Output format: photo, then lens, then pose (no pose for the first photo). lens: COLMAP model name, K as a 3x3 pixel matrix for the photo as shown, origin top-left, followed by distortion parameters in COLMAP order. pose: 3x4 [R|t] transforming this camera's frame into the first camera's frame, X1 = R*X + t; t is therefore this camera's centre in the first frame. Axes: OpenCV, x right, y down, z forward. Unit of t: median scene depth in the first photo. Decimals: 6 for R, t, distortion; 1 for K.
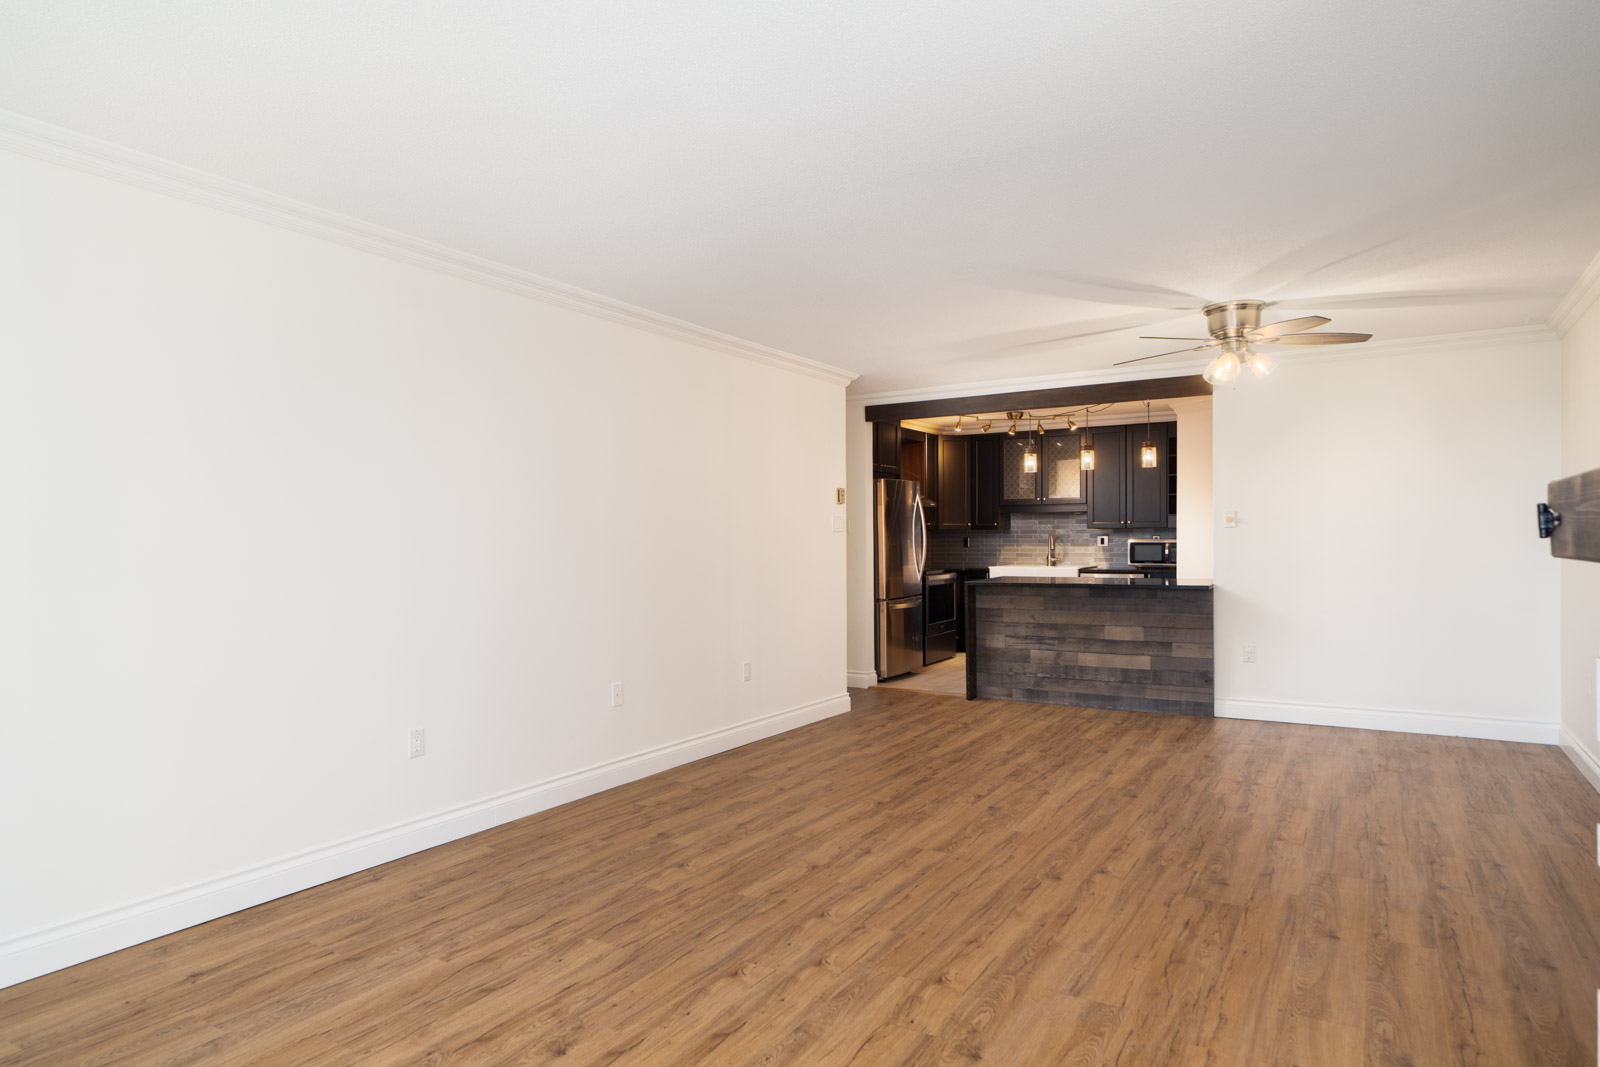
lens RADIAL K [[944.3, 0, 800.6], [0, 944.3, 545.3], [0, 0, 1]] dist [0.002551, 0.003202]
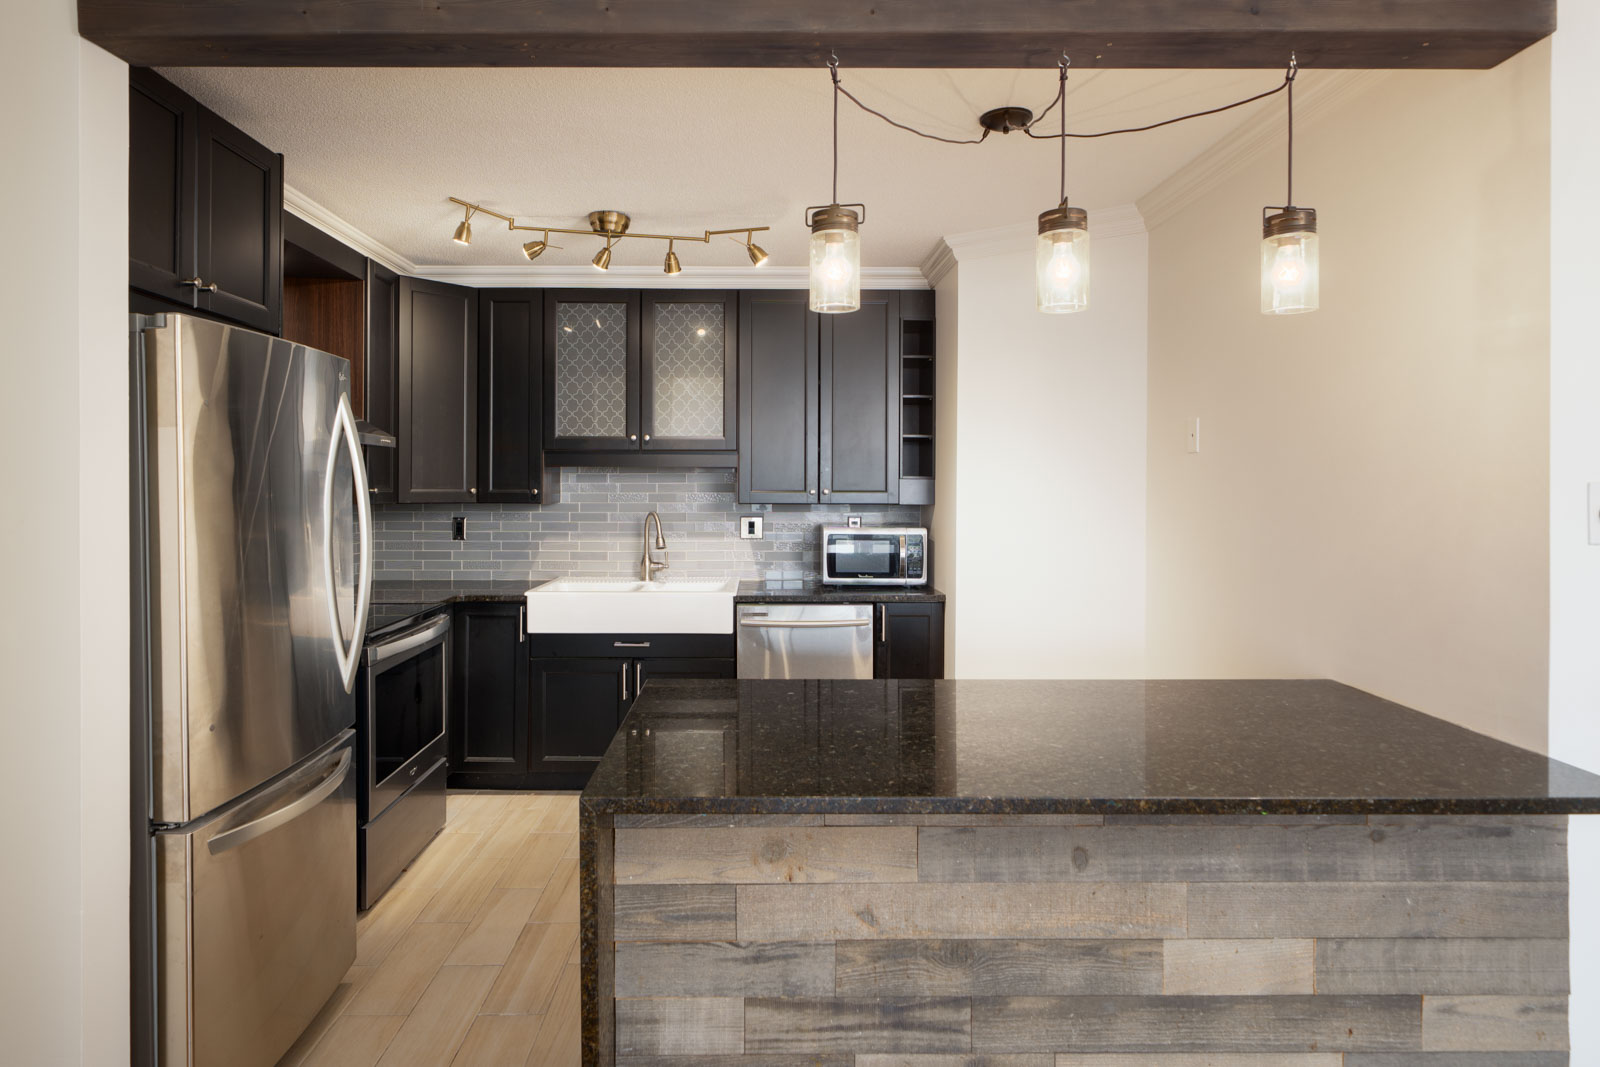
lens RADIAL K [[905.6, 0, 763.8], [0, 905.6, 490.7], [0, 0, 1]] dist [0.002303, 0.001691]
pose [[0.850260, 0.006071, 0.526328, 0.158151], [-0.003666, 0.999978, -0.005613, -0.044525], [-0.526351, 0.002843, 0.850263, 1.251238]]
